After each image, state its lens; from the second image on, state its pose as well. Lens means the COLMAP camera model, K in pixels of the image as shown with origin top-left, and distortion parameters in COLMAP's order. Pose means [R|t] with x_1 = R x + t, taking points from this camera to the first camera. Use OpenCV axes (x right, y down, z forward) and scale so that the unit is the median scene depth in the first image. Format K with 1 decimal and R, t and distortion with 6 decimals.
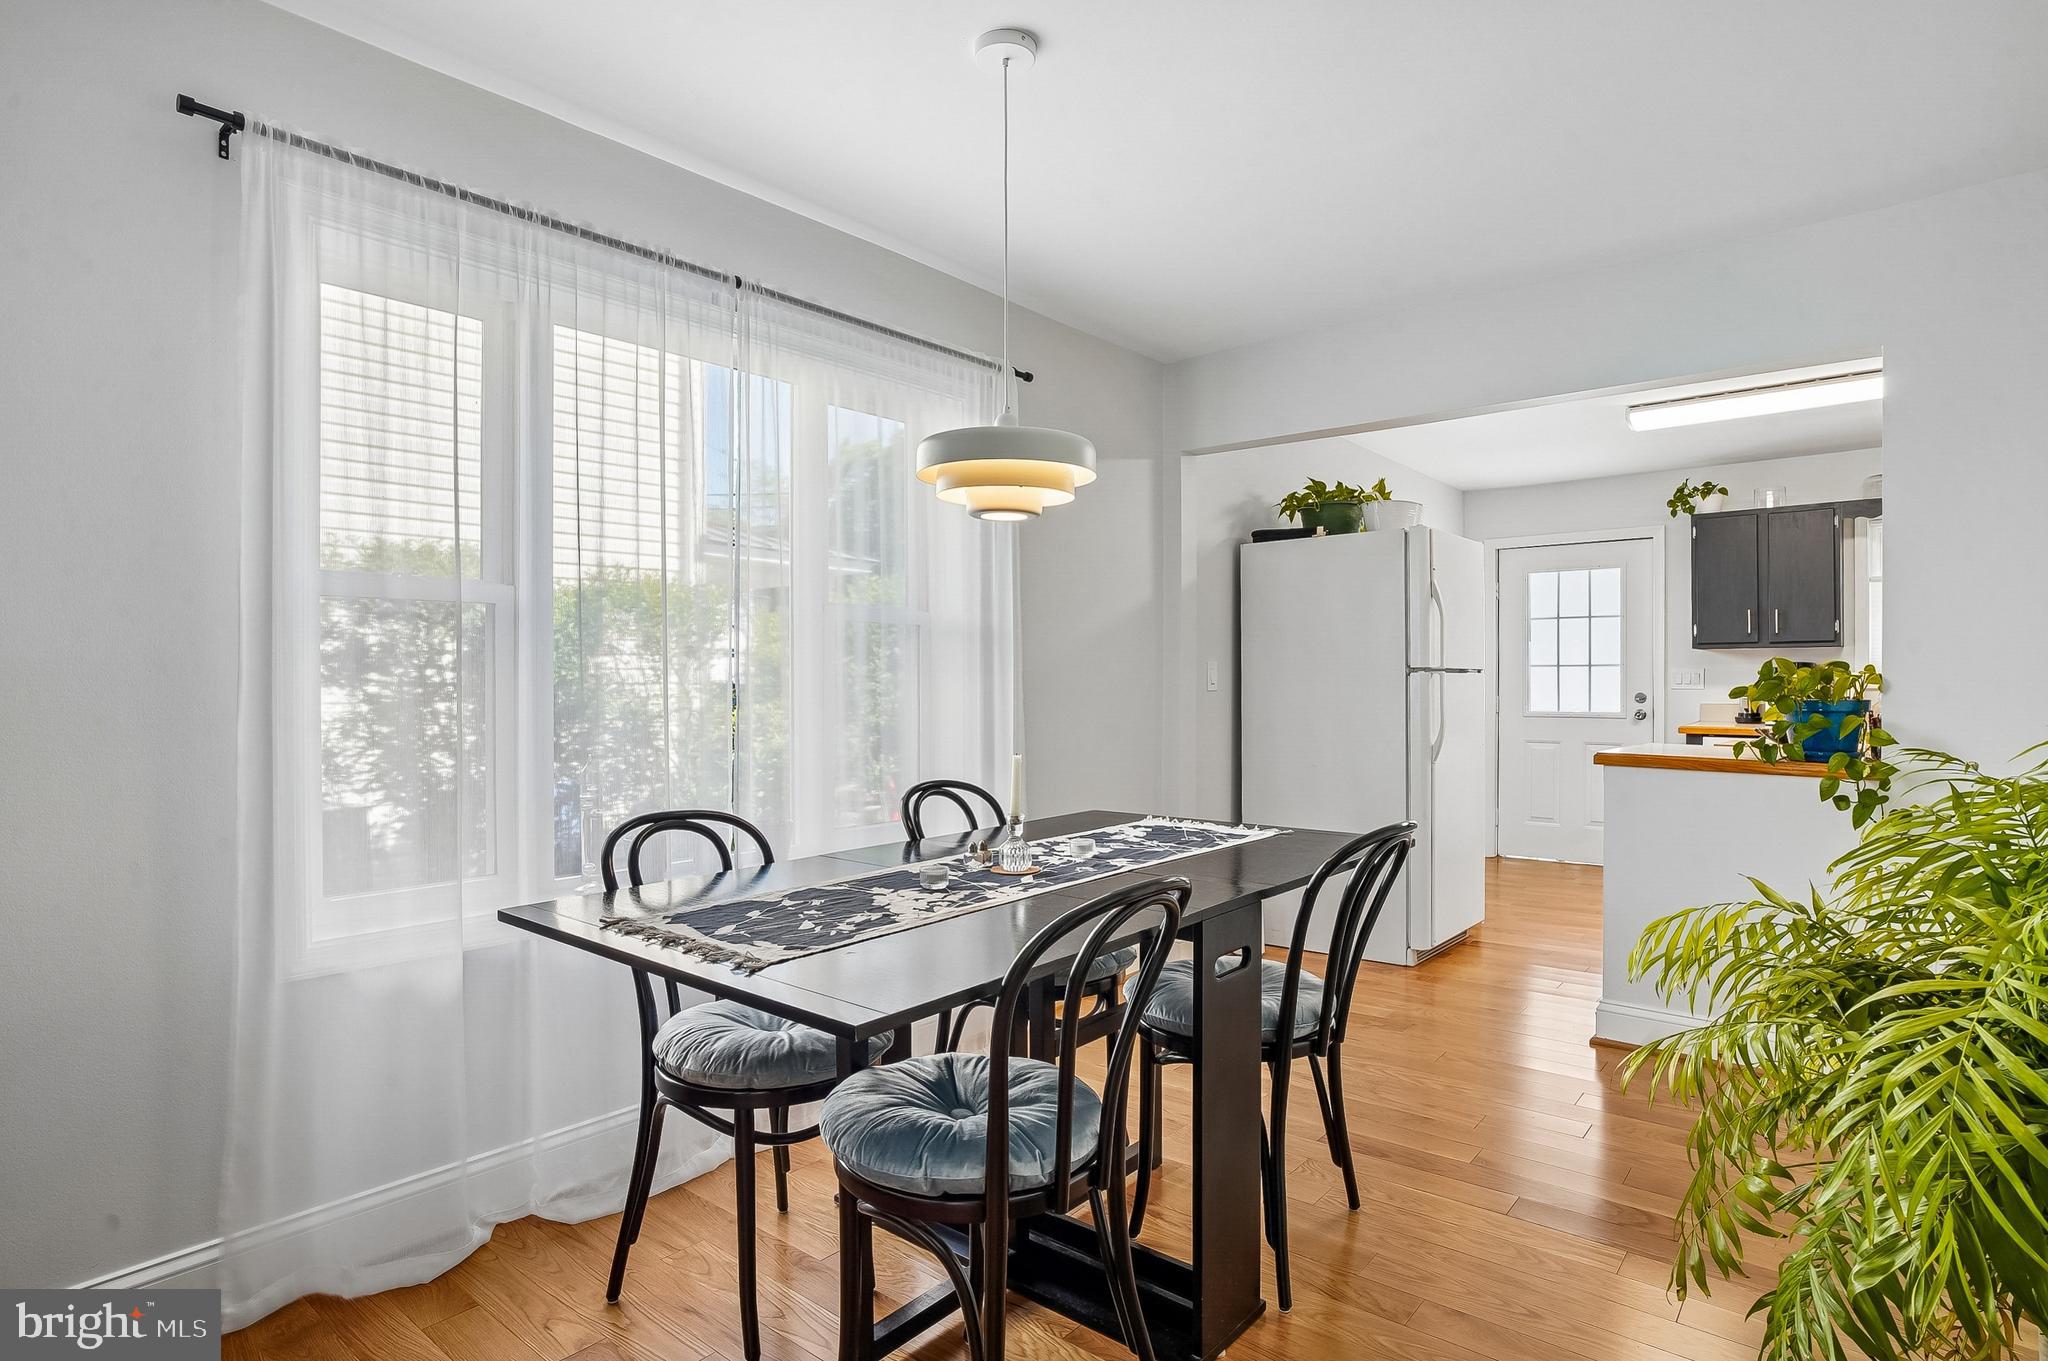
lens RADIAL K [[1086.6, 0, 1028.7], [0, 1086.6, 685.1], [0, 0, 1]] dist [-0.034568, 0.011197]
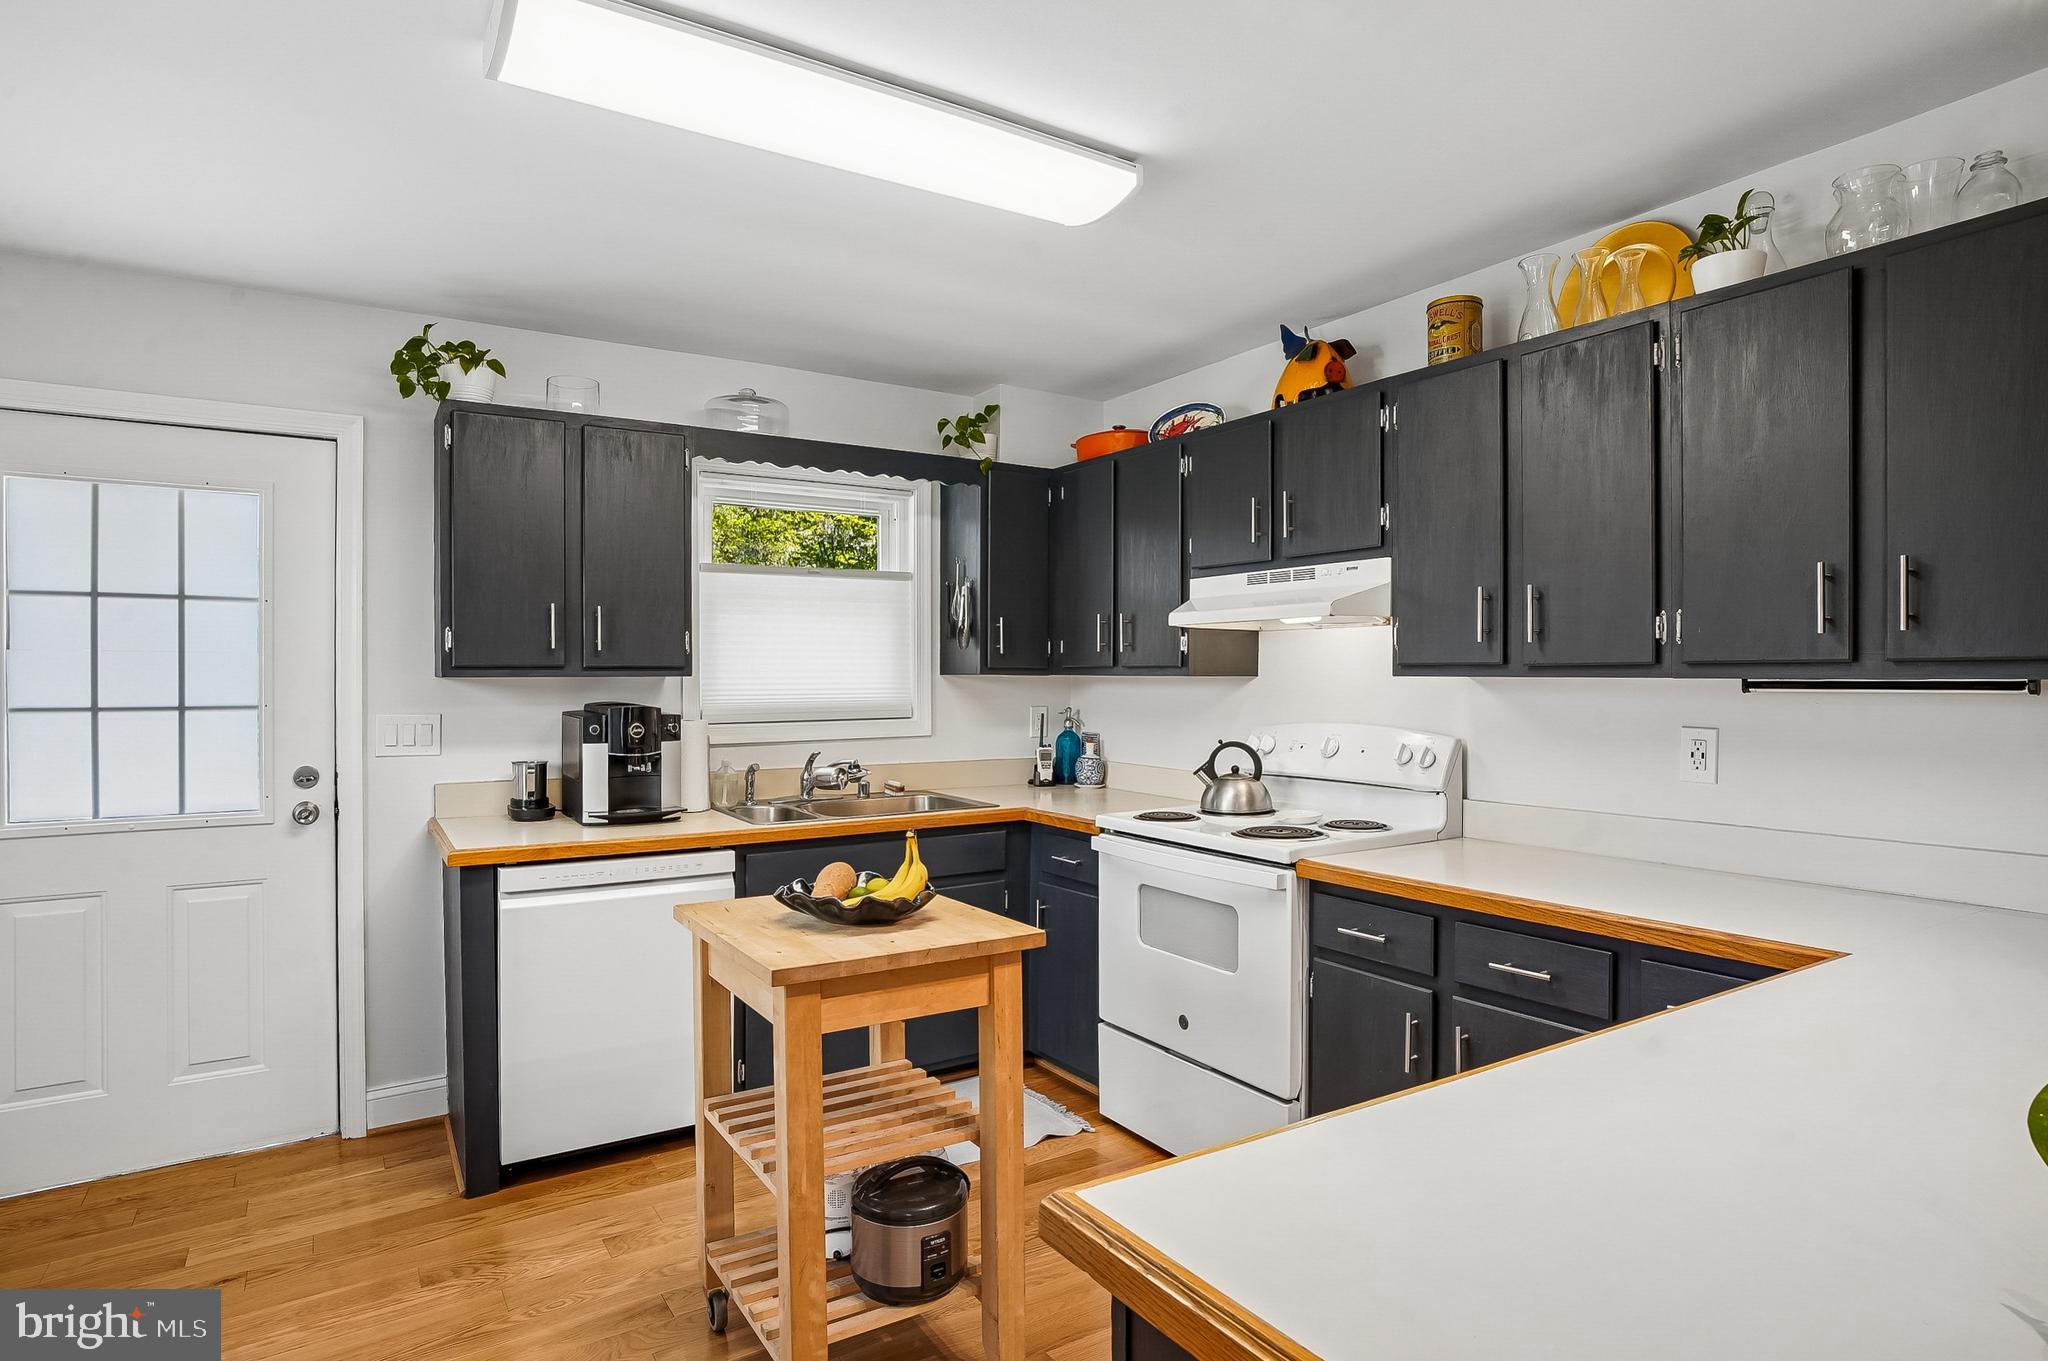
lens RADIAL K [[1086.6, 0, 1019.2], [0, 1086.6, 680.4], [0, 0, 1]] dist [-0.034568, 0.011197]
pose [[0.310524, -0.007434, 0.950536, 0.239767], [0.003907, 0.999971, 0.006544, -0.034858], [-0.950558, 0.001681, 0.310544, 0.606147]]
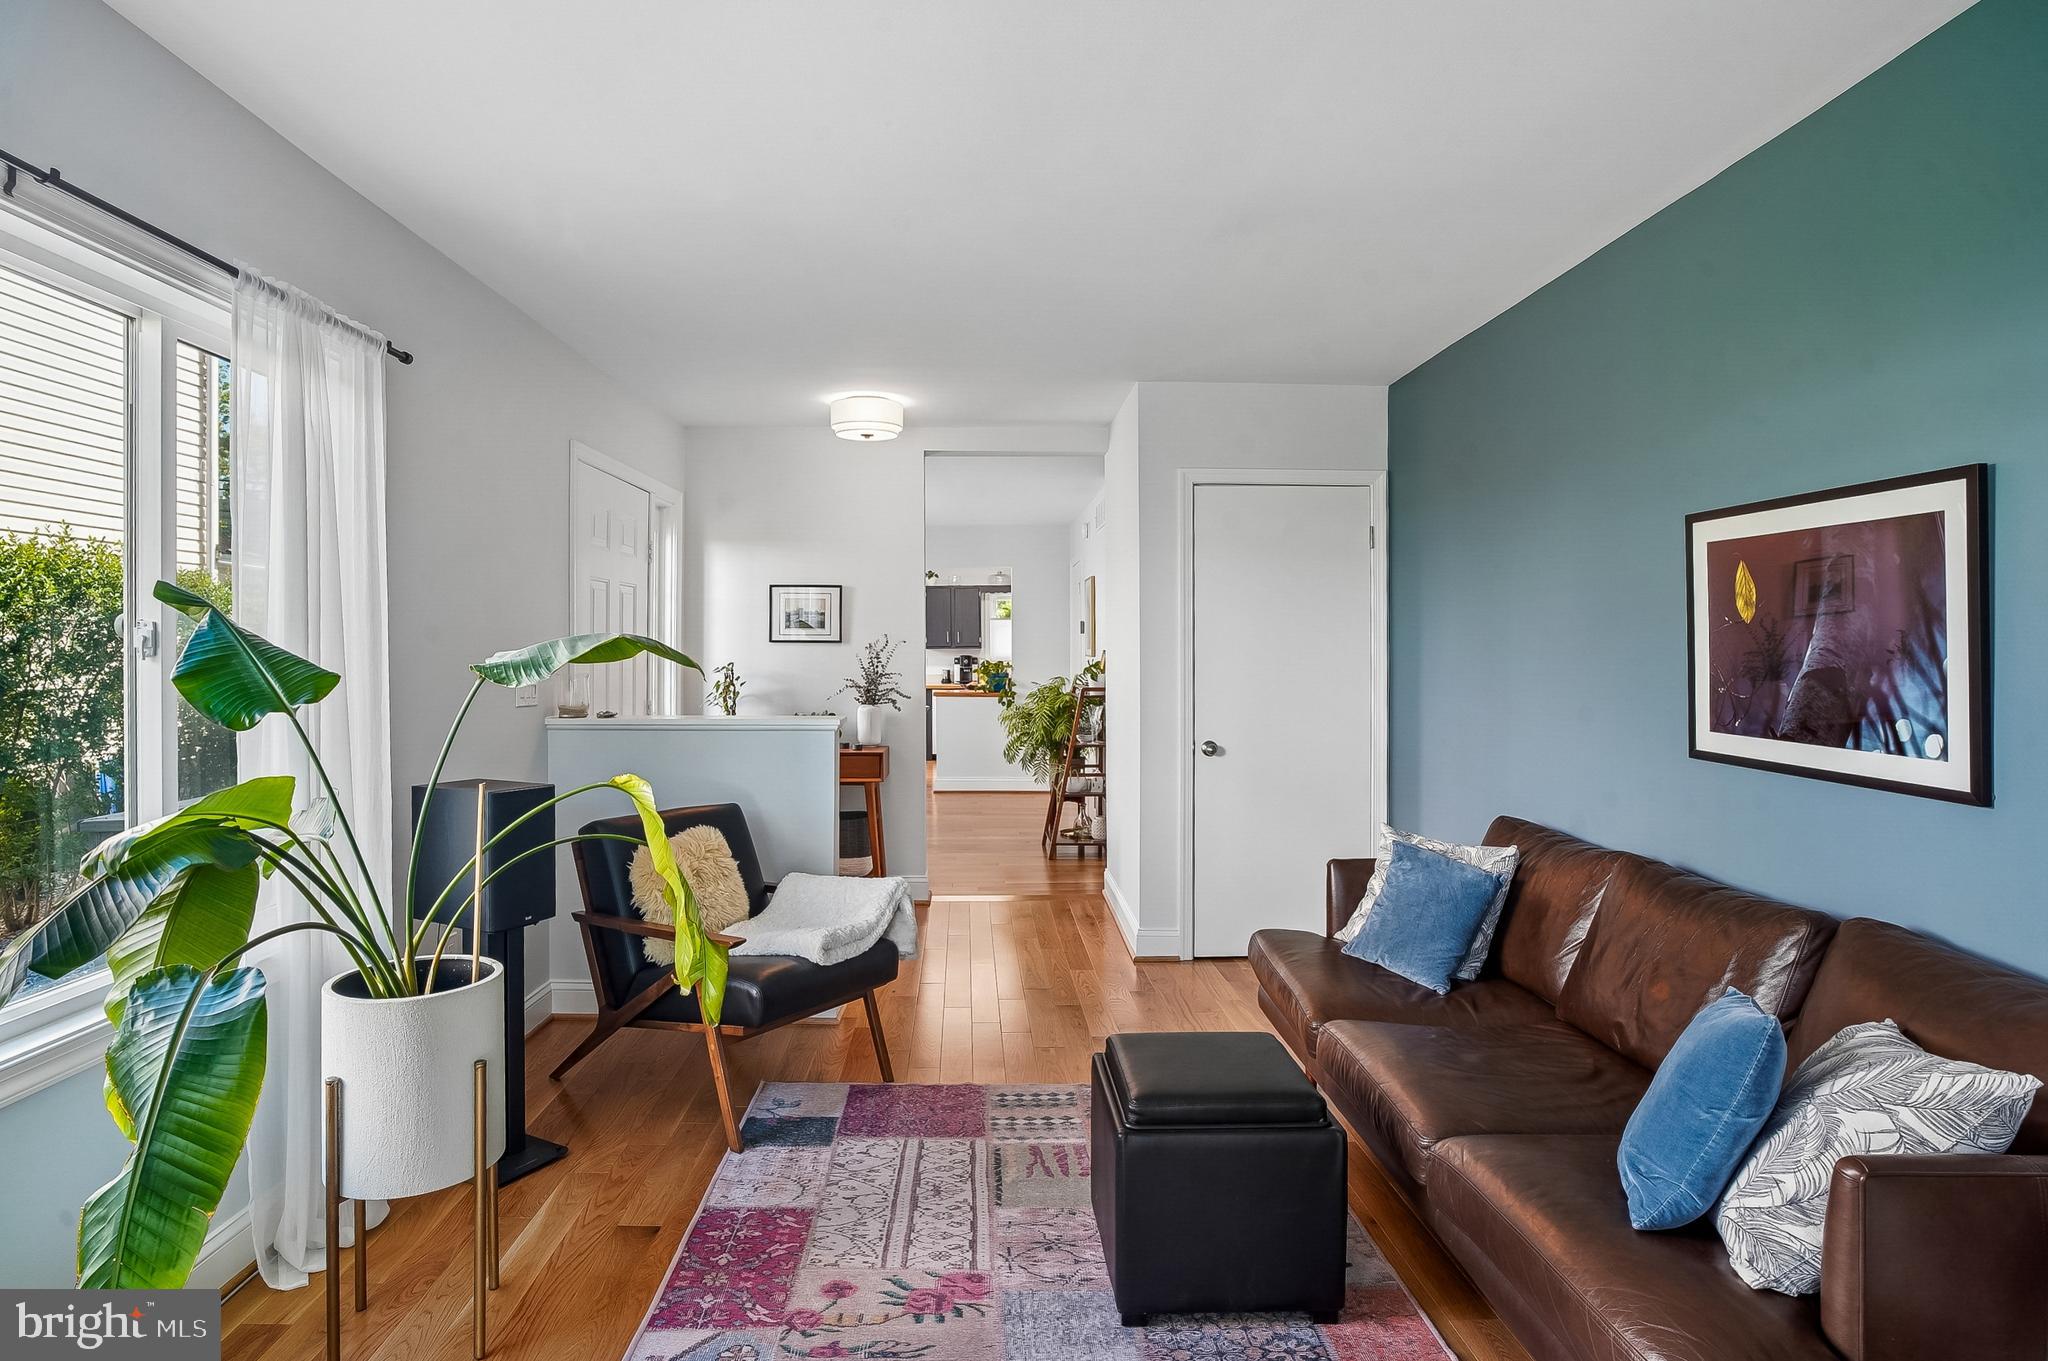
lens RADIAL K [[1086.6, 0, 988.9], [0, 1086.6, 652.4], [0, 0, 1]] dist [-0.034568, 0.011197]
pose [[0.759851, -0.003843, 0.650086, -0.693648], [0.008439, 0.999957, -0.003952, -0.017630], [-0.650043, 0.008489, 0.759850, -0.728257]]
